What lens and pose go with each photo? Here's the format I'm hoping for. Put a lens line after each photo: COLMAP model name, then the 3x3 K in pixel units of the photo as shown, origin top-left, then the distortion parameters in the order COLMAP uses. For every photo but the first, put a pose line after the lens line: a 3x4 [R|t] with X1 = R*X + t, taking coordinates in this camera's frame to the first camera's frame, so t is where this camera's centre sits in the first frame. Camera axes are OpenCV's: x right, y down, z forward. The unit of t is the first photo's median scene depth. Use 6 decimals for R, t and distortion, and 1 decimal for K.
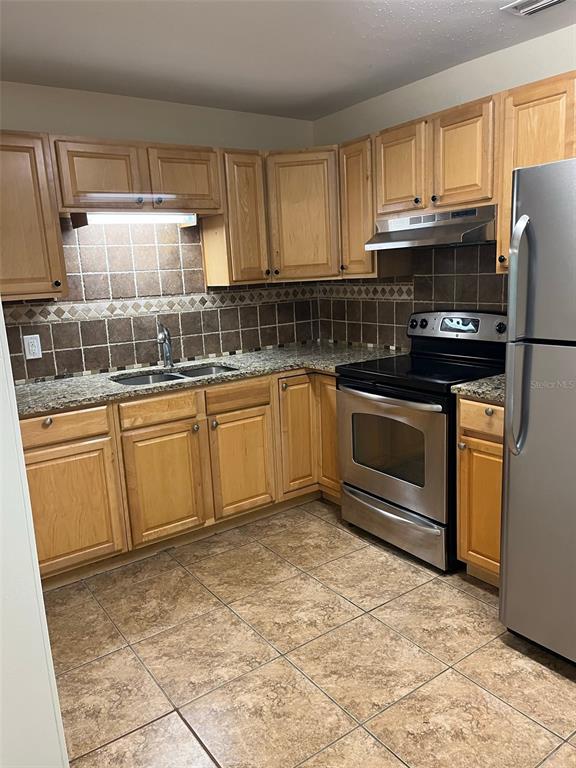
lens RADIAL K [[582.1, 0, 286.7], [0, 582.1, 384.6], [0, 0, 1]] dist [0.061307, -0.060602]
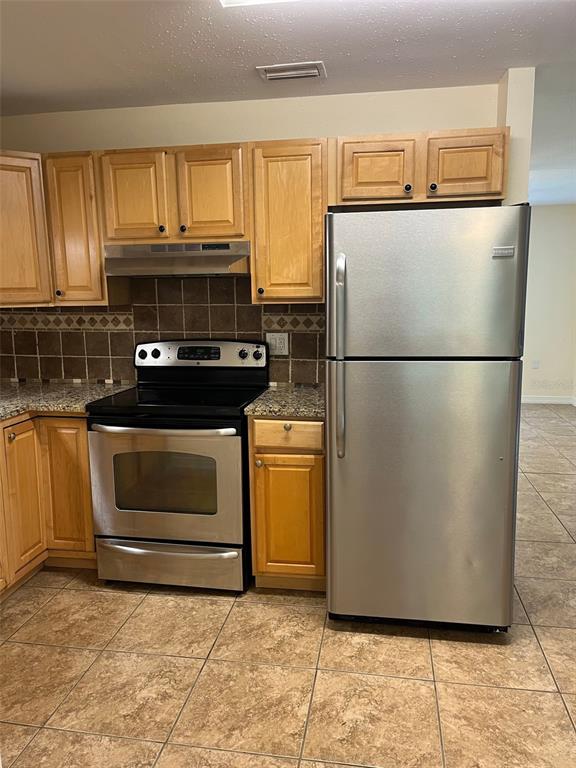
lens RADIAL K [[582.1, 0, 290.1], [0, 582.1, 383.1], [0, 0, 1]] dist [0.061307, -0.060602]
pose [[0.706645, -0.070648, 0.704032, -0.357779], [0.117448, 0.992911, -0.018247, -0.012500], [-0.697752, 0.095582, 0.709934, 0.182407]]
